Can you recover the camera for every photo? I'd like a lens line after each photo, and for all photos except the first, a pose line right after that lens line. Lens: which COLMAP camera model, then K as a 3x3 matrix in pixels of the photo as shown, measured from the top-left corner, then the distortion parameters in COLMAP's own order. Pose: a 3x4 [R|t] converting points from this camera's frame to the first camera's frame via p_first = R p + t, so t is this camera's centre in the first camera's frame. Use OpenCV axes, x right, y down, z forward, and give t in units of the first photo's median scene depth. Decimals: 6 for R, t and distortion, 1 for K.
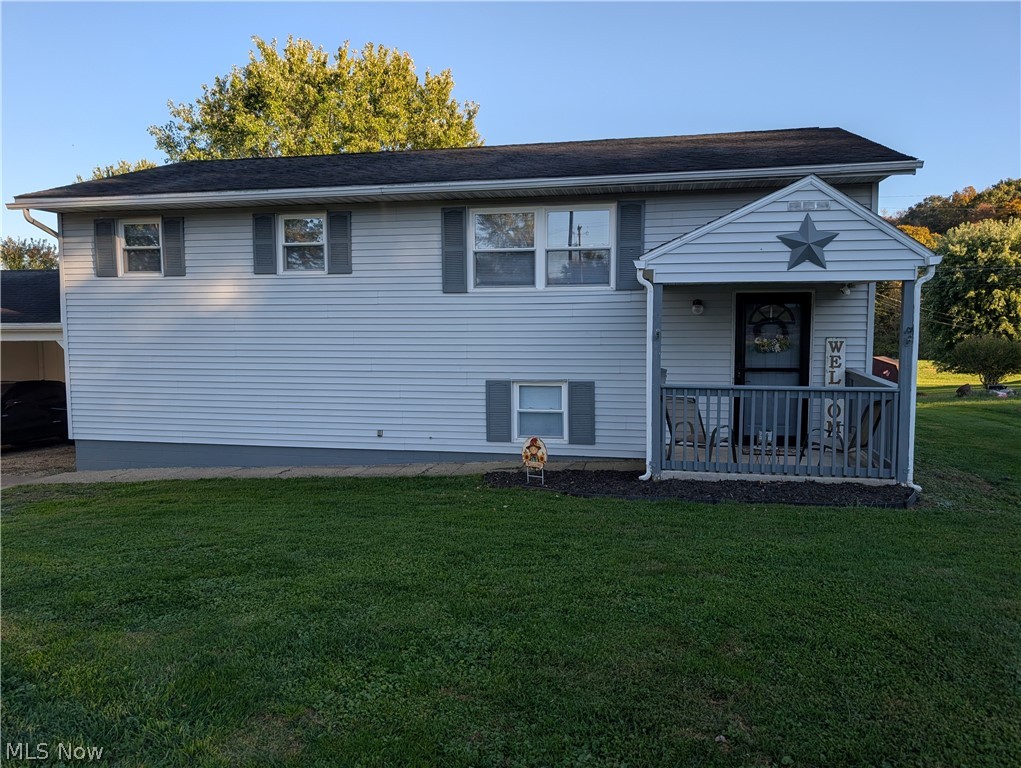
lens RADIAL K [[733.0, 0, 505.0], [0, 733.0, 392.5], [0, 0, 1]] dist [0.022378, -0.019049]
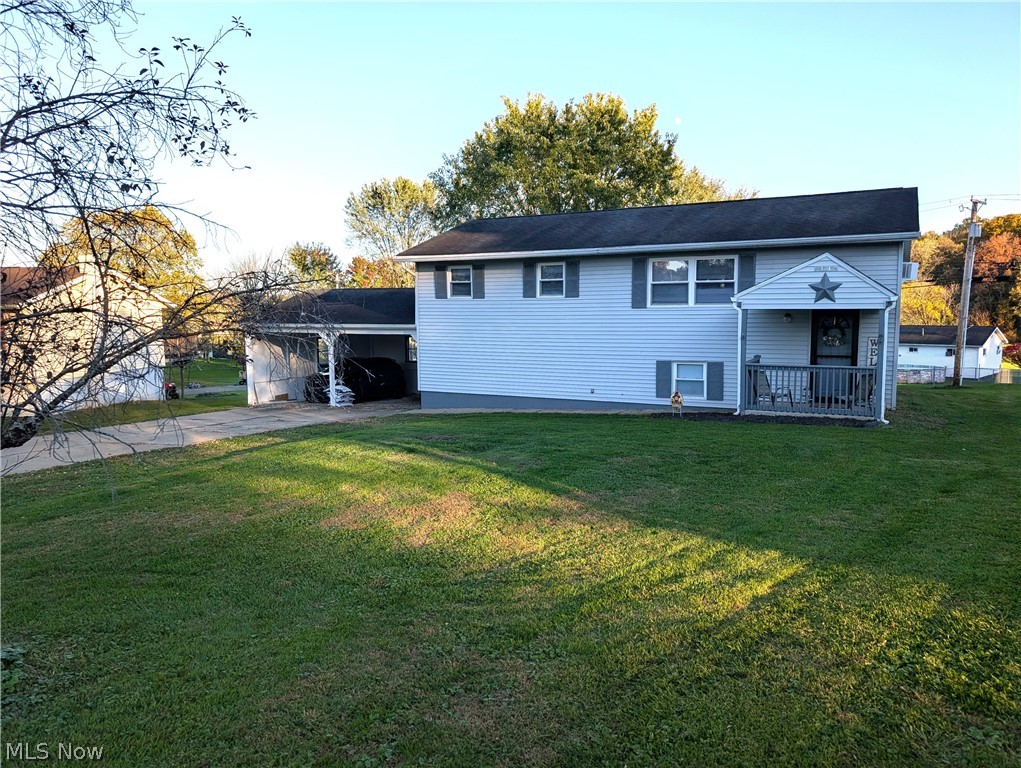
lens RADIAL K [[733.0, 0, 508.6], [0, 733.0, 389.5], [0, 0, 1]] dist [0.022378, -0.019049]
pose [[0.961738, 0.025807, -0.272754, 0.107190], [-0.020387, 0.999535, 0.022687, 0.018501], [0.273212, -0.016258, 0.961816, -0.705278]]
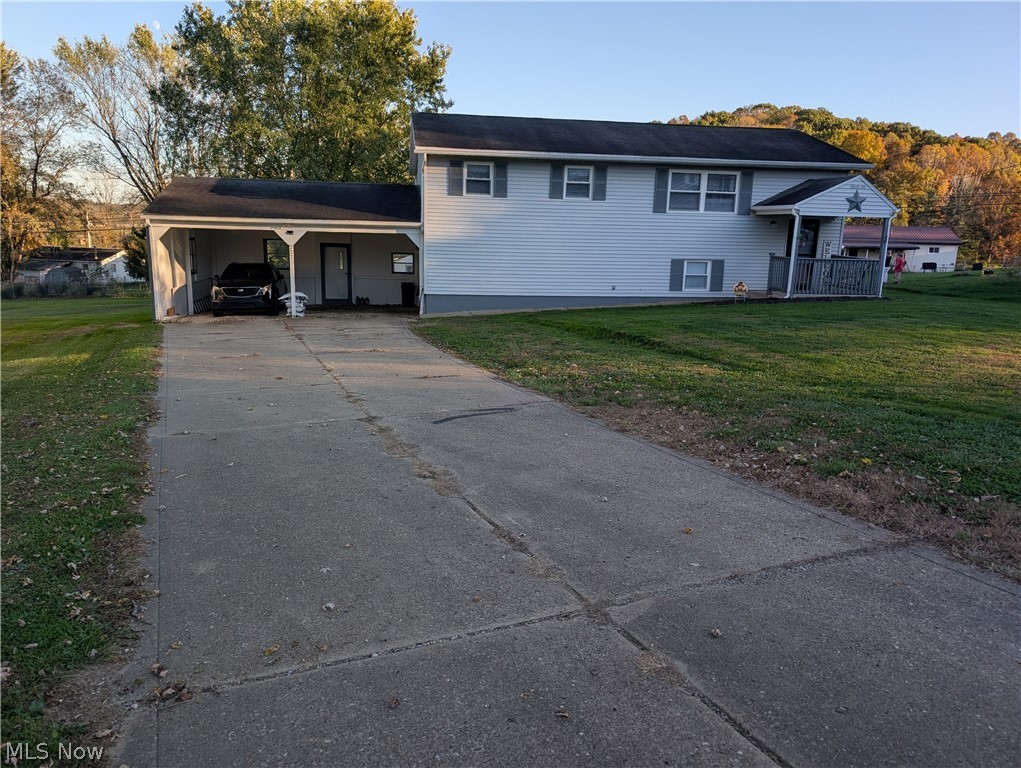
lens RADIAL K [[733.0, 0, 499.8], [0, 733.0, 386.0], [0, 0, 1]] dist [0.022378, -0.019049]
pose [[0.941250, -0.045294, 0.334658, -1.133883], [0.005292, 0.992822, 0.119488, 0.083694], [-0.337668, -0.110697, 0.934734, -0.722645]]
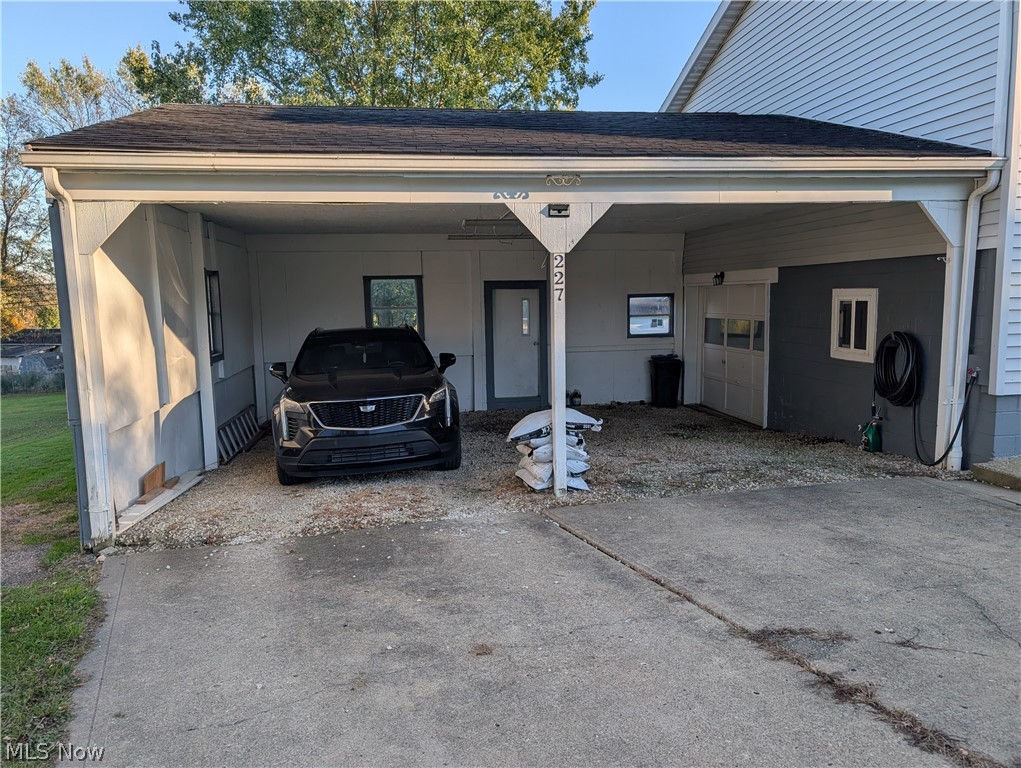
lens RADIAL K [[733.0, 0, 507.8], [0, 733.0, 386.3], [0, 0, 1]] dist [0.022378, -0.019049]
pose [[0.938468, -0.059210, 0.340252, -1.218092], [0.050524, 0.998132, 0.034342, 0.026656], [-0.341650, -0.015038, 0.939707, 0.736584]]
